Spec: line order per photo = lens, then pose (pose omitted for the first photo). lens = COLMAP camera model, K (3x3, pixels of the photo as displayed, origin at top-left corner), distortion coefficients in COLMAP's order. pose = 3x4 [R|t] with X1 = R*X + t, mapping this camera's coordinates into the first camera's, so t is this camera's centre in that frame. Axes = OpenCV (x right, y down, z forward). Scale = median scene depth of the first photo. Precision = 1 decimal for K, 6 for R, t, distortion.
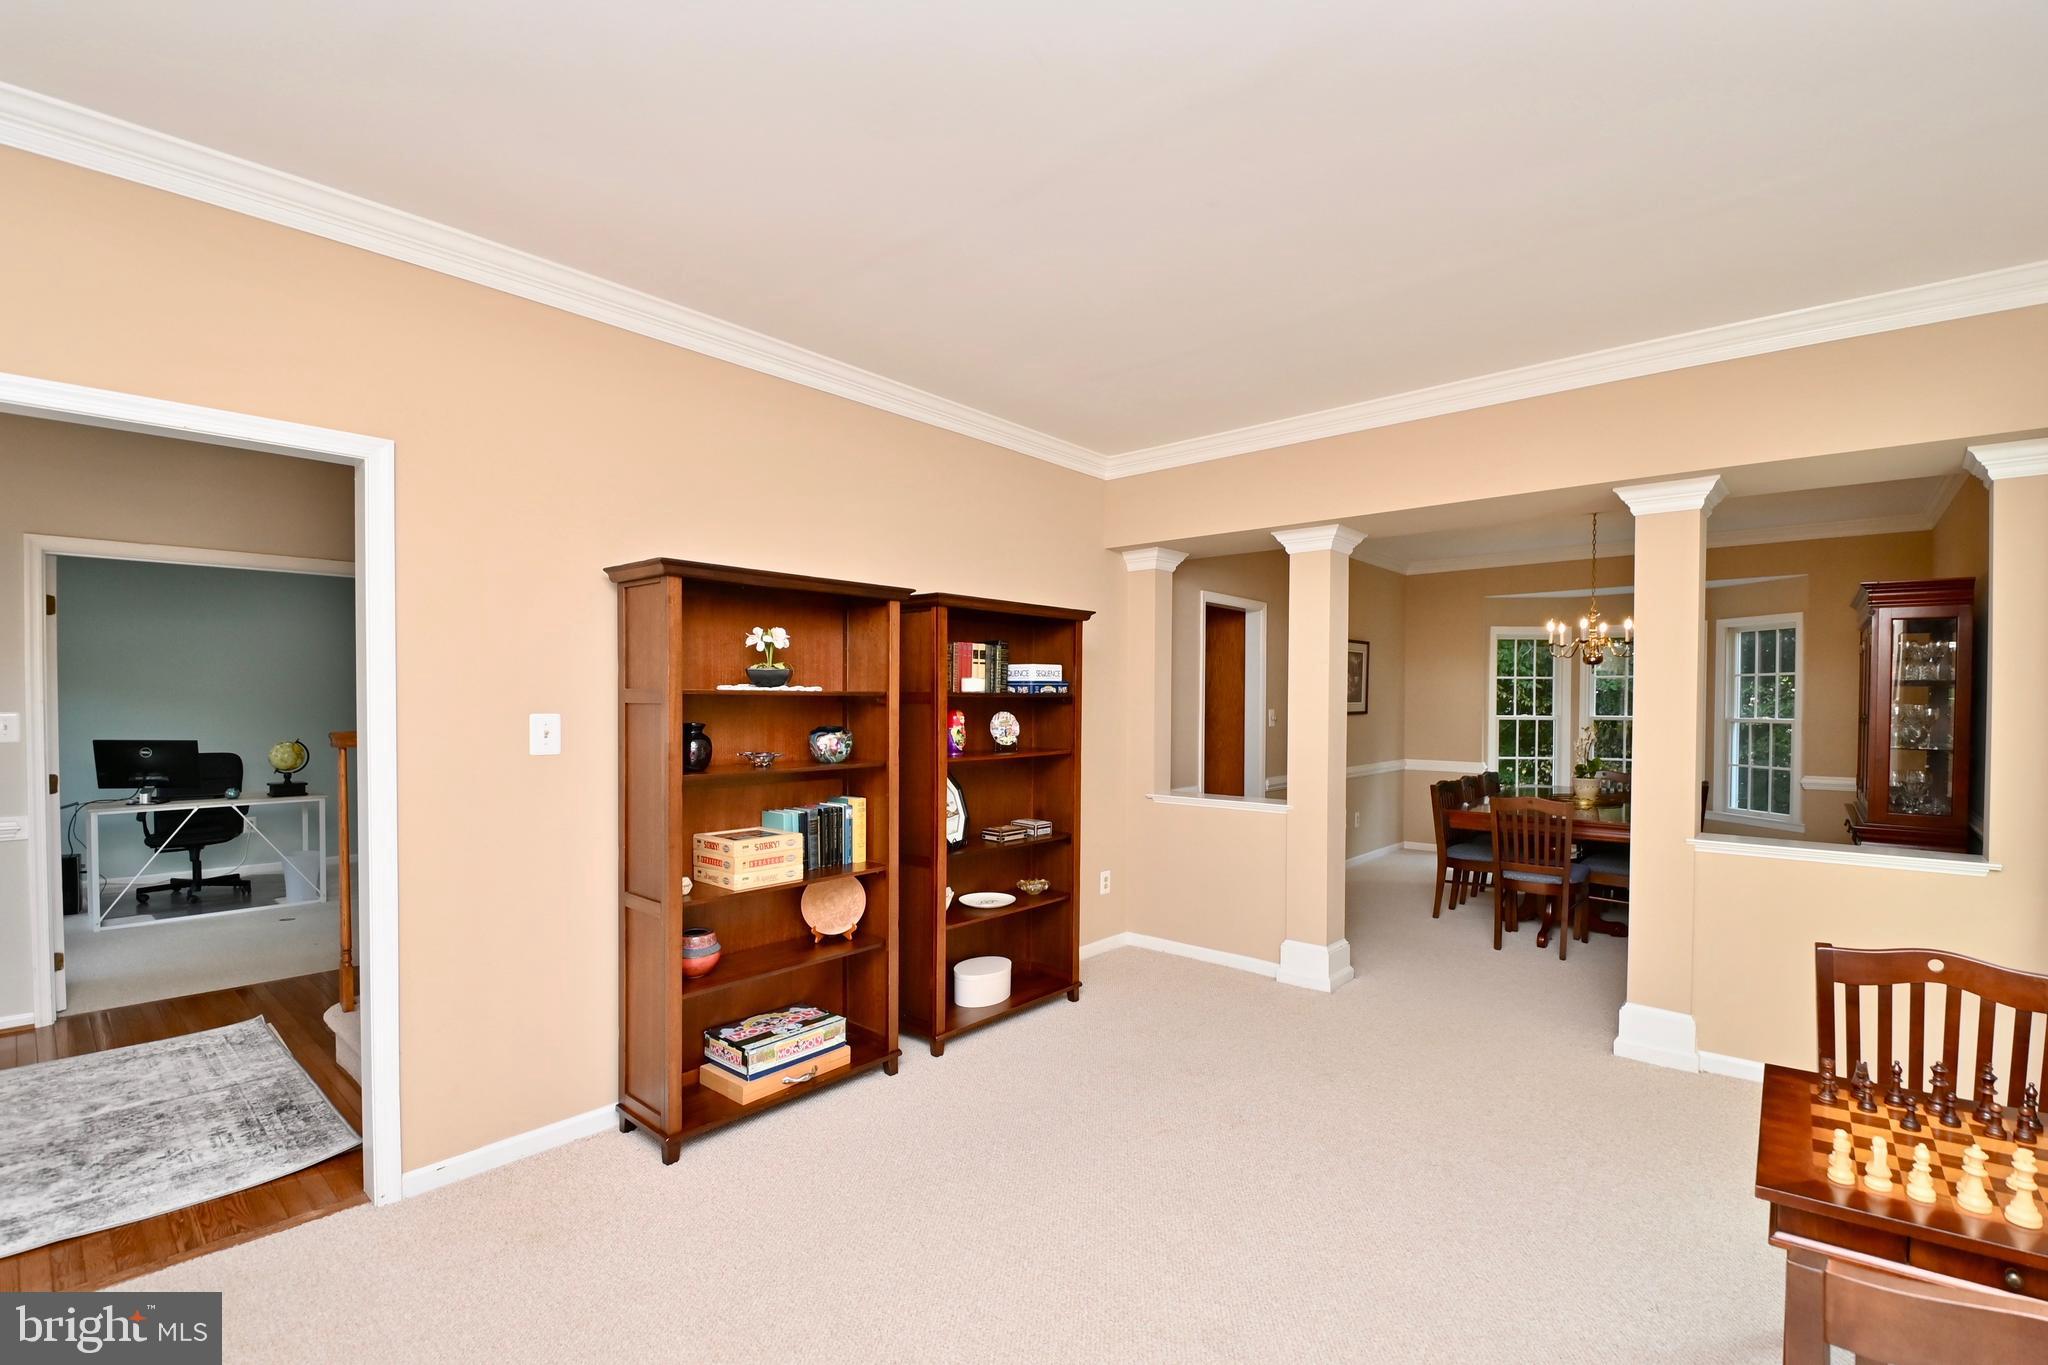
lens RADIAL K [[902.2, 0, 1016.8], [0, 902.2, 704.2], [0, 0, 1]] dist [-0.002411, -0.010652]
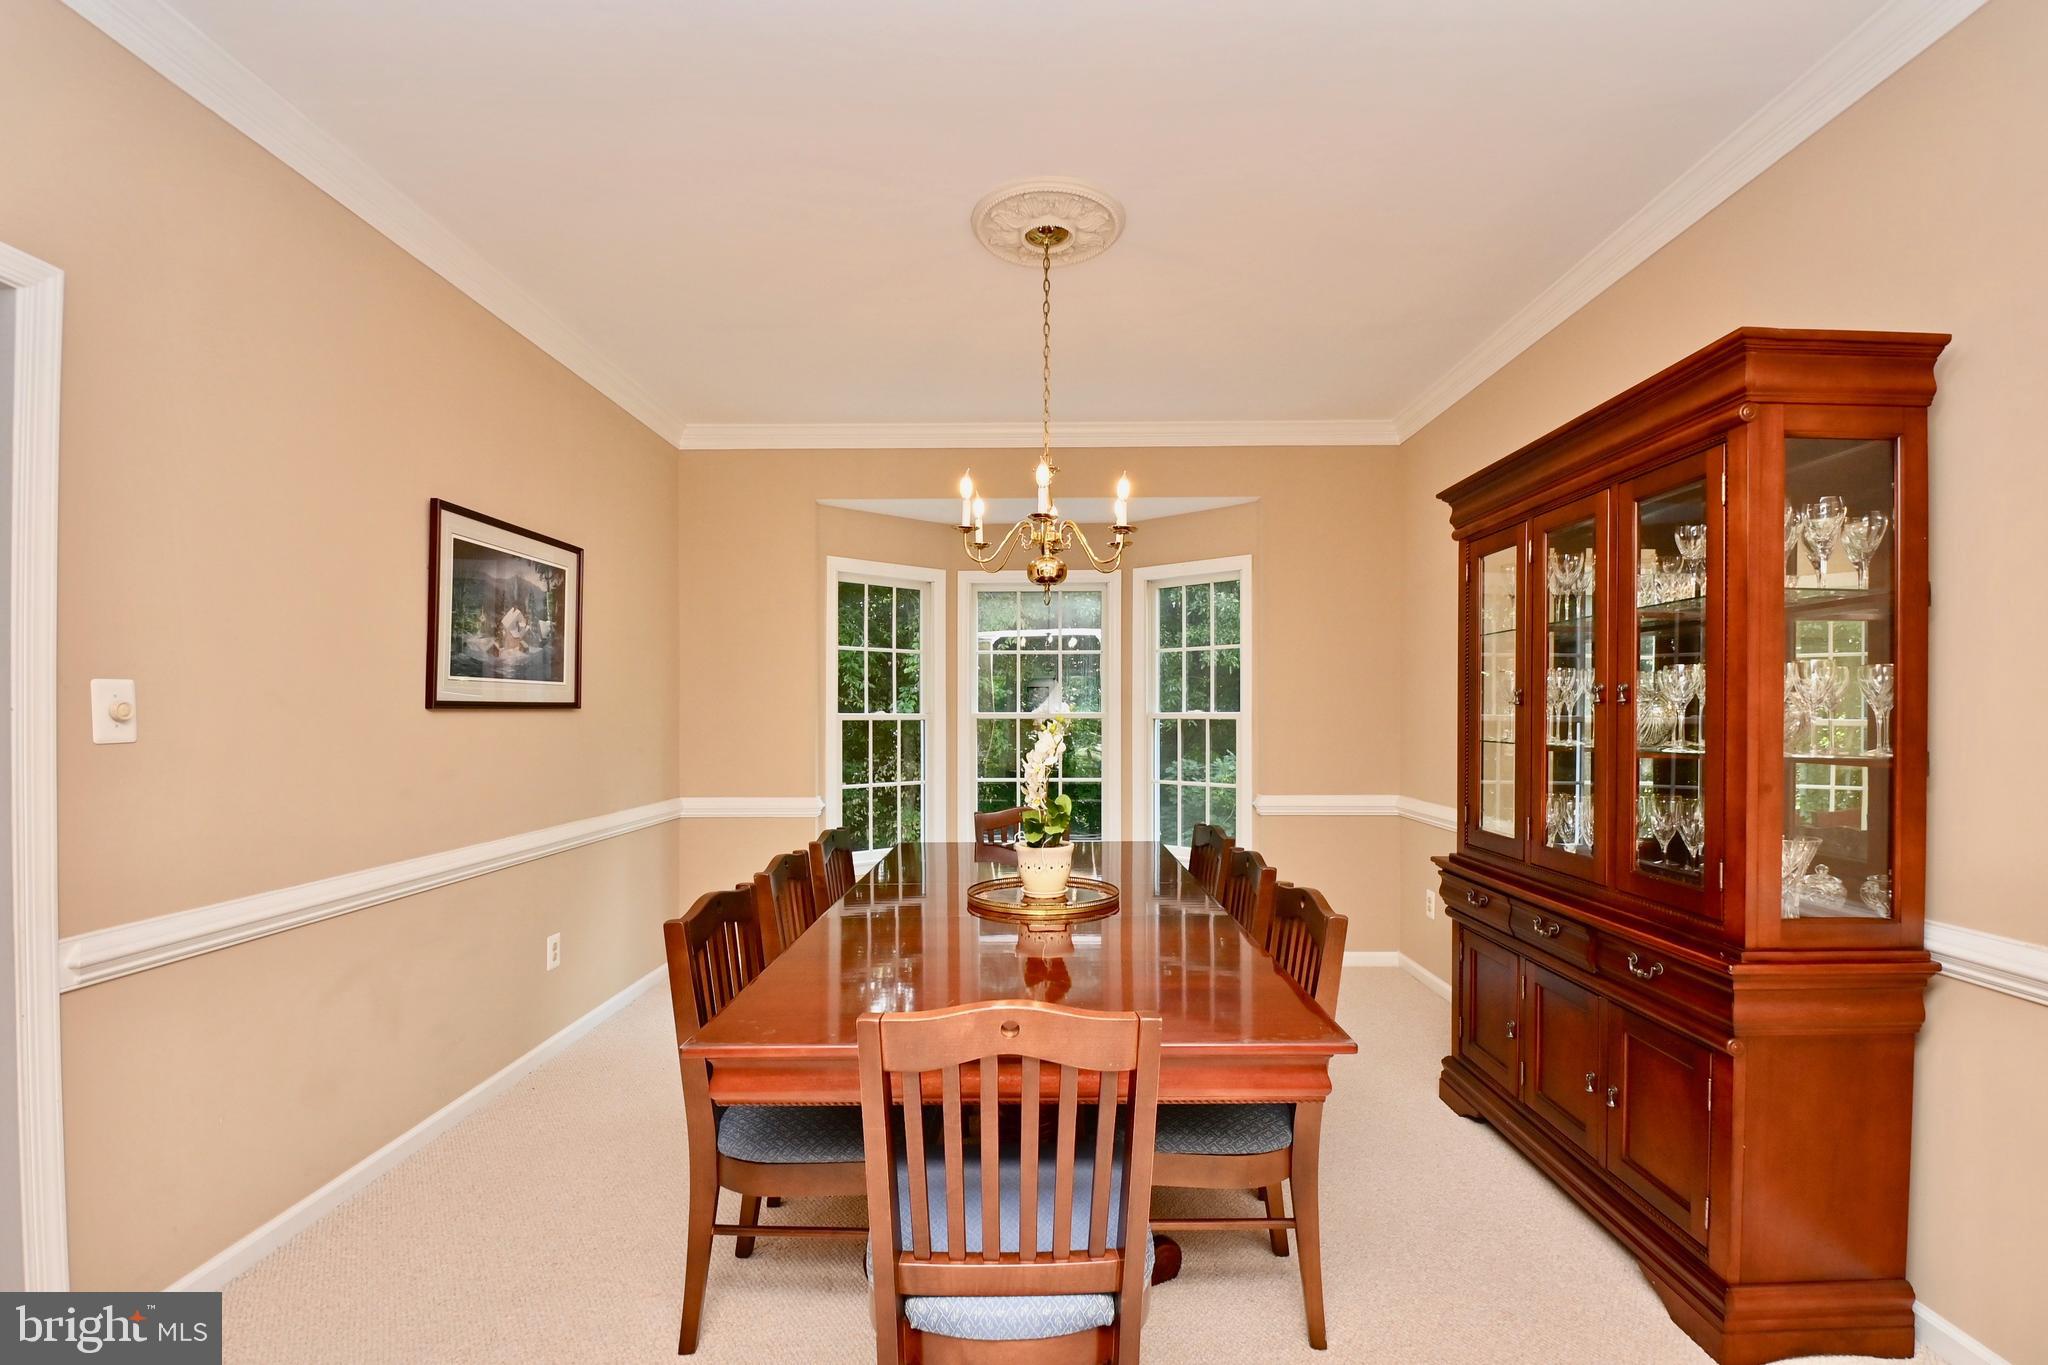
lens RADIAL K [[902.2, 0, 1028.2], [0, 902.2, 697.4], [0, 0, 1]] dist [-0.002411, -0.010652]
pose [[0.757817, -0.001157, 0.652466, 0.263925], [0.005154, 0.999978, -0.004214, 0.005866], [-0.652446, 0.006556, 0.757806, 0.513453]]
